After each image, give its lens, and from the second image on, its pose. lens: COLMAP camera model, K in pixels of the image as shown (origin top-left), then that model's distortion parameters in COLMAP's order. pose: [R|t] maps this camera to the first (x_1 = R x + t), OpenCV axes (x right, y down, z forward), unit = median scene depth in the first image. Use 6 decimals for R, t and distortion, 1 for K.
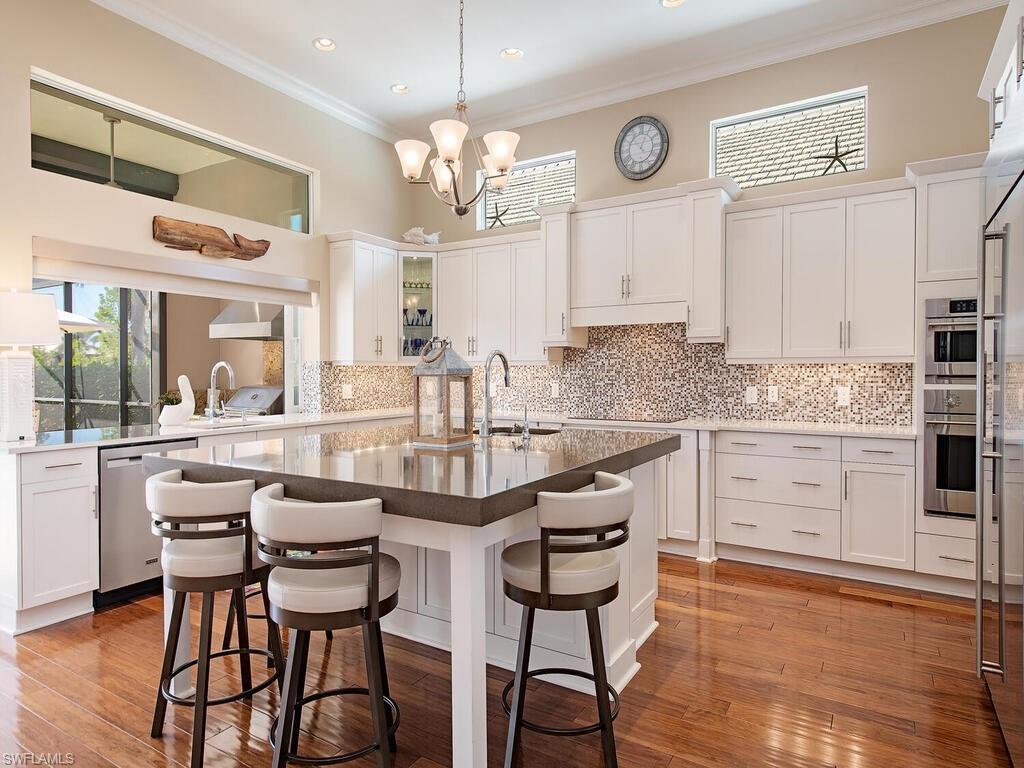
lens RADIAL K [[614.2, 0, 485.6], [0, 614.2, 383.2], [0, 0, 1]] dist [0.041788, -0.000594]
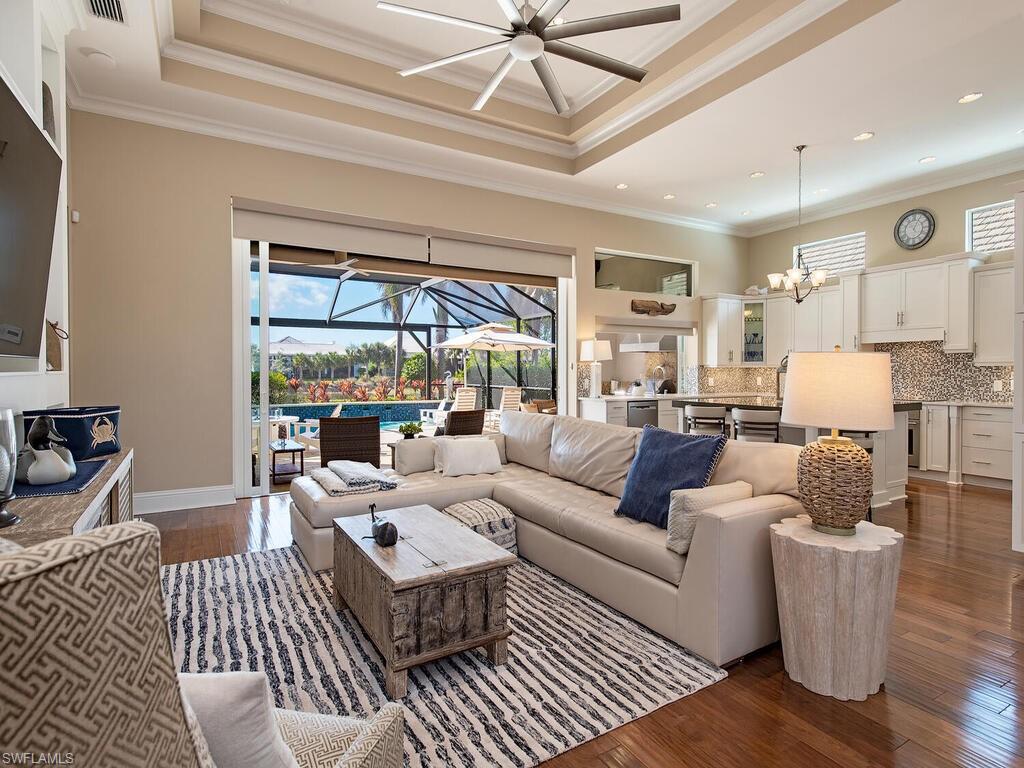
lens RADIAL K [[535.4, 0, 509.7], [0, 535.4, 378.5], [0, 0, 1]] dist [0.007474, -0.001335]
pose [[0.896308, 0.005553, -0.443398, -0.067943], [-0.007183, 0.999972, -0.001997, 0.012088], [0.443375, 0.004975, 0.896323, -0.734247]]
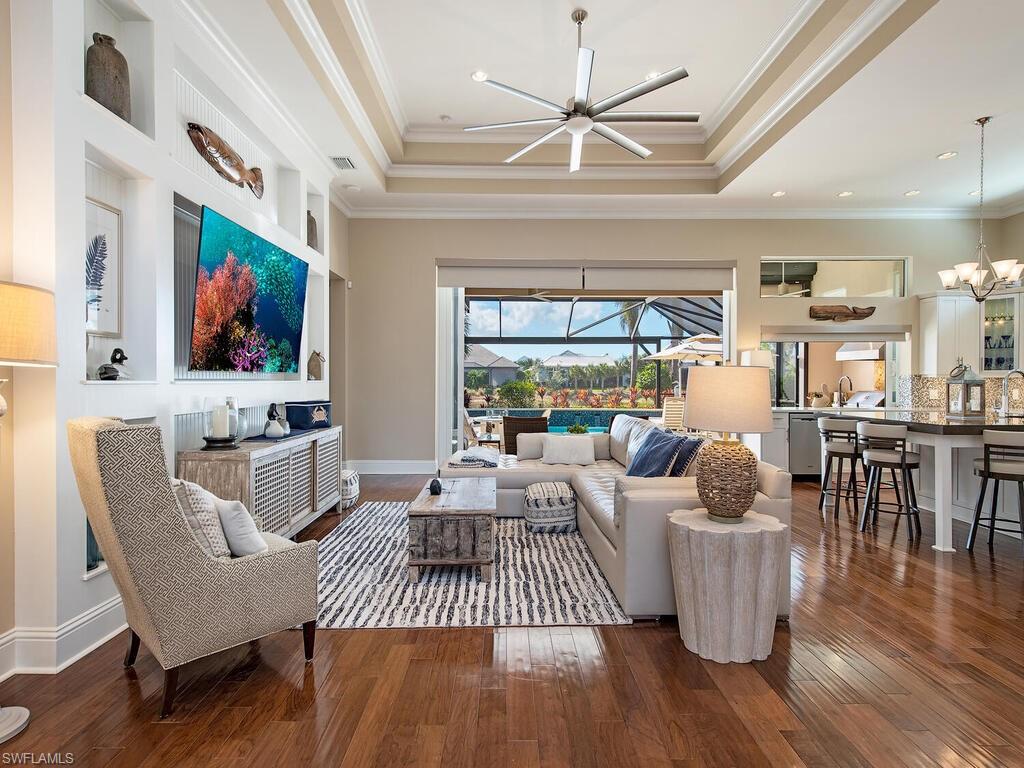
lens RADIAL K [[514.1, 0, 508.3], [0, 514.1, 380.7], [0, 0, 1]] dist [-0.001260, -0.001319]
pose [[0.557900, 0.000505, -0.829908, 0.274754], [-0.016079, 0.999819, -0.010200, 0.011041], [0.829752, 0.019034, 0.557807, -0.662636]]
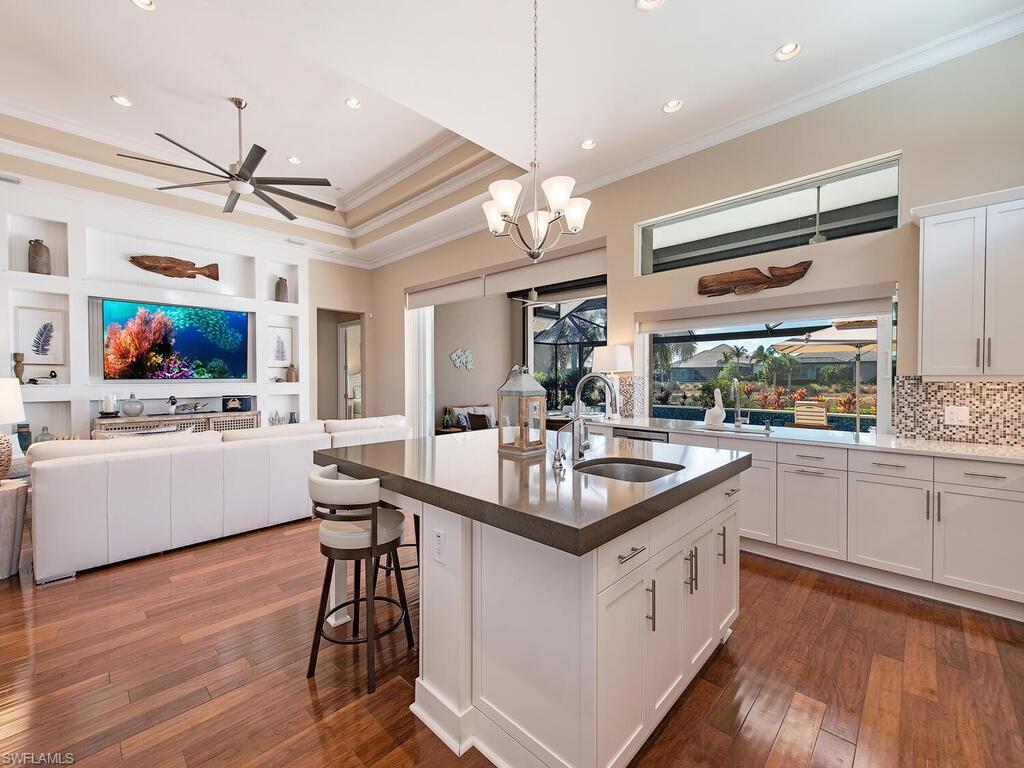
lens RADIAL K [[424.7, 0, 516.6], [0, 424.7, 383.4], [0, 0, 1]] dist [-0.000159, -0.000130]
pose [[-0.178551, 0.015280, -0.983812, 0.428738], [-0.016025, 0.999702, 0.018435, -0.030466], [0.983800, 0.019057, -0.178253, 0.639384]]
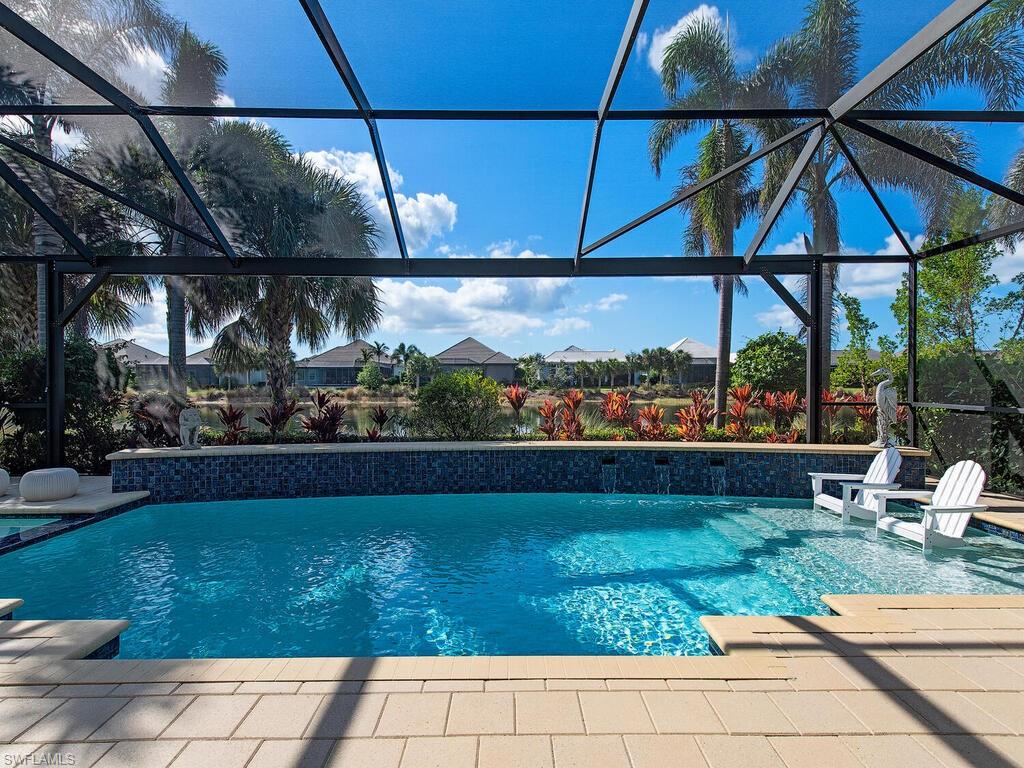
lens RADIAL K [[498.7, 0, 512.0], [0, 498.7, 384.0], [0, 0, 1]] dist [0.000068, -0.000214]
pose [[0.554409, 0.004734, -0.832231, -1.453571], [-0.011523, 0.999932, -0.001989, 0.012451], [0.832164, 0.010692, 0.554426, 0.784216]]
